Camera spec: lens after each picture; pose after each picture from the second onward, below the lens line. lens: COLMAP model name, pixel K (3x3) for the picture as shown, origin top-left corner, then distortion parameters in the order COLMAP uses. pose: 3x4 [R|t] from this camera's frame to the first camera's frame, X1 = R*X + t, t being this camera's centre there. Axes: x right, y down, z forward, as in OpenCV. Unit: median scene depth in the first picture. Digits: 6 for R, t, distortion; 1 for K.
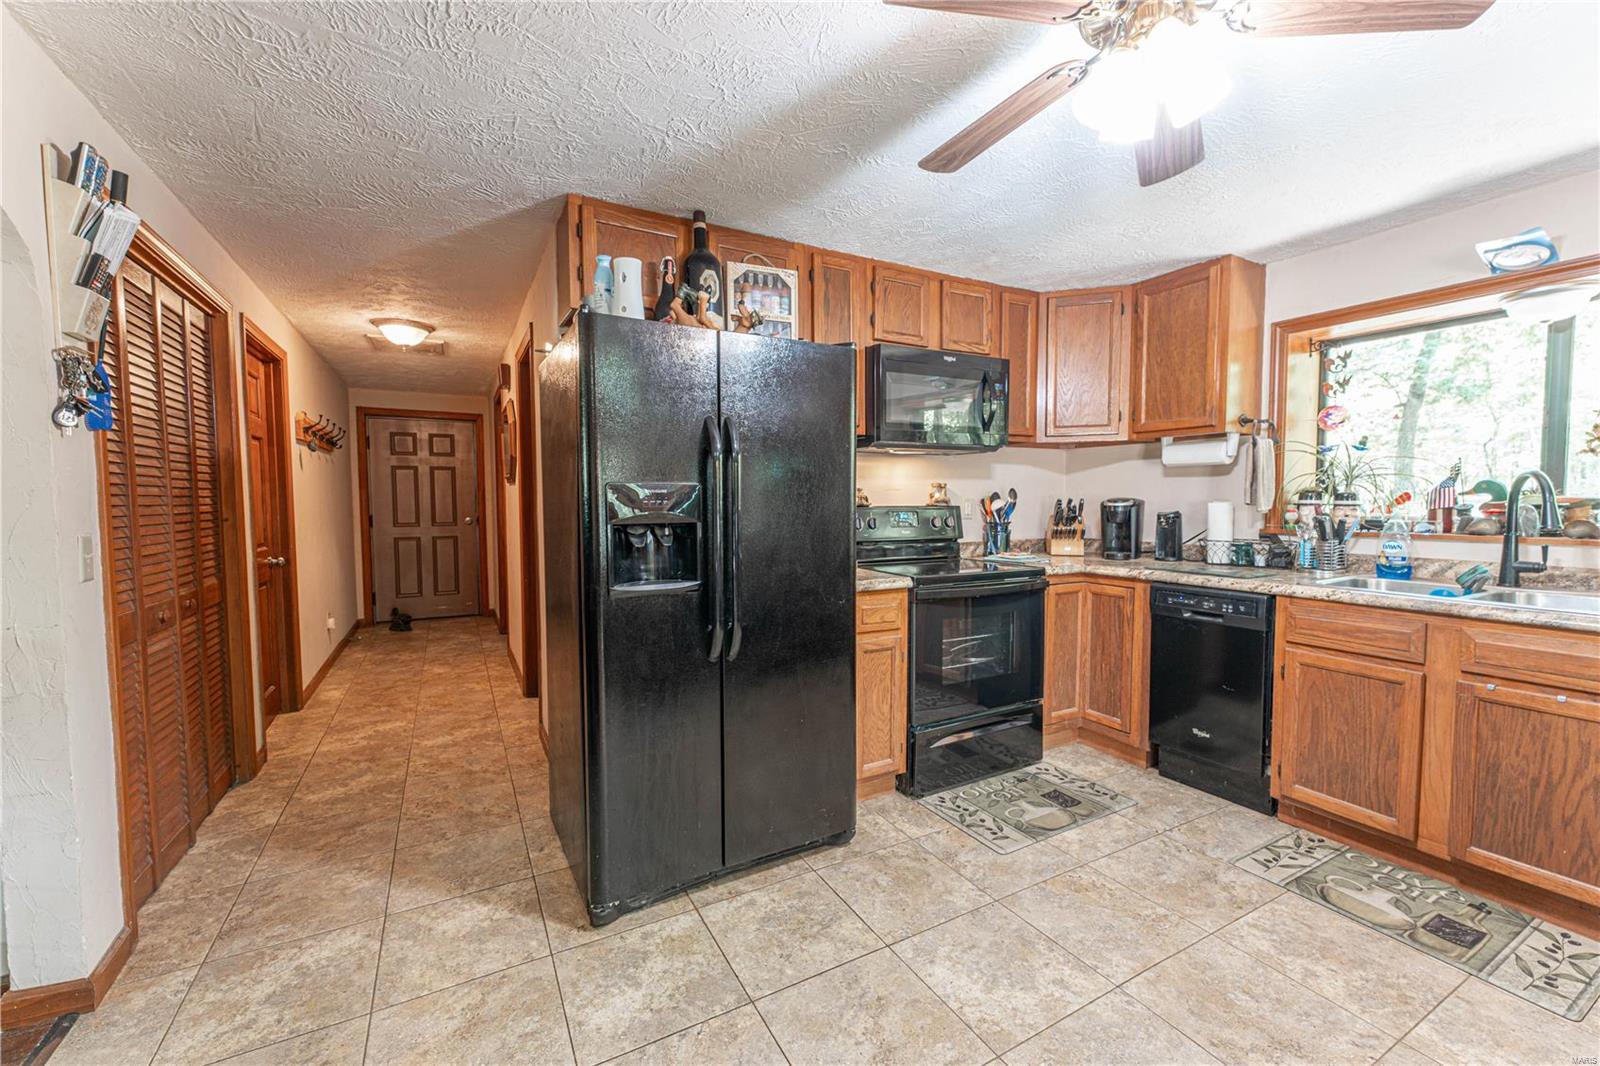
lens RADIAL K [[645.5, 0, 804.3], [0, 645.5, 535.9], [0, 0, 1]] dist [-0.000203, -0.000288]
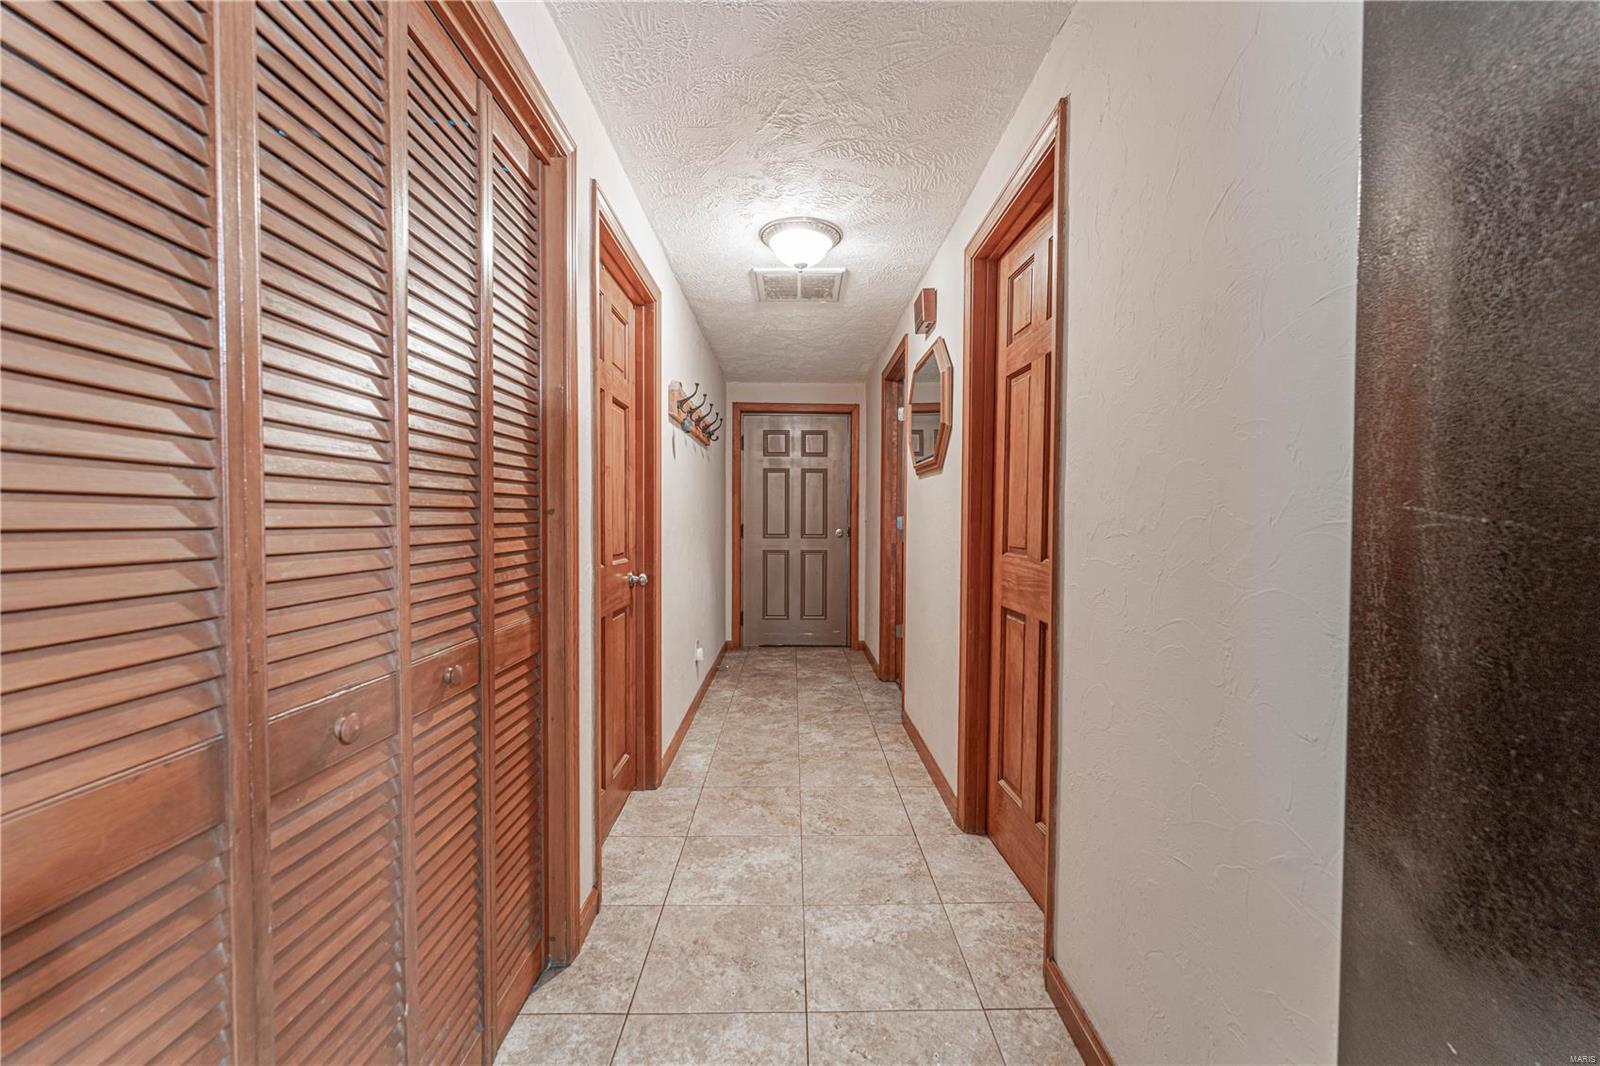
lens RADIAL K [[645.5, 0, 804.3], [0, 645.5, 535.9], [0, 0, 1]] dist [-0.000203, -0.000288]
pose [[0.884755, 0.018712, -0.465681, -0.333736], [-0.032934, 0.999206, -0.022421, 0.001762], [0.464892, 0.035174, 0.884669, 0.467224]]
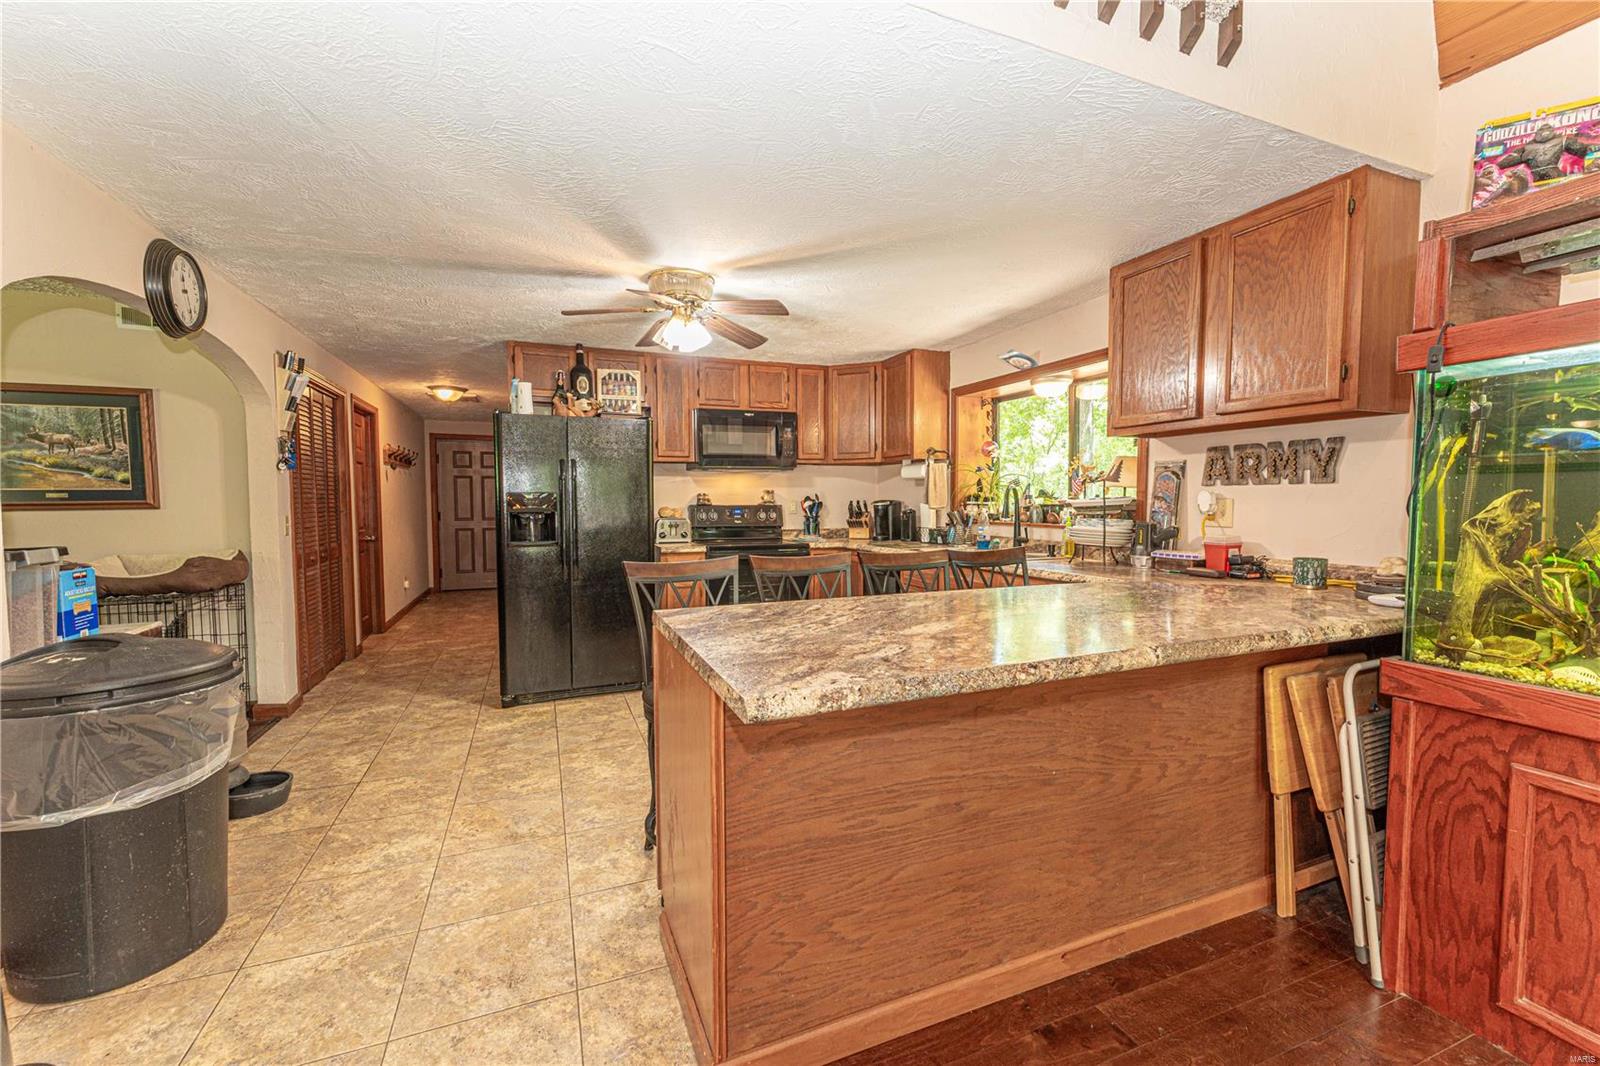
lens RADIAL K [[652.3, 0, 800.0], [0, 652.3, 533.0], [0, 0, 1]] dist [0.006719, -0.000252]
pose [[0.992885, 0.006728, -0.118884, 0.458029], [-0.007563, 0.999950, -0.006569, 0.028613], [0.118834, 0.007422, 0.992886, -0.512947]]
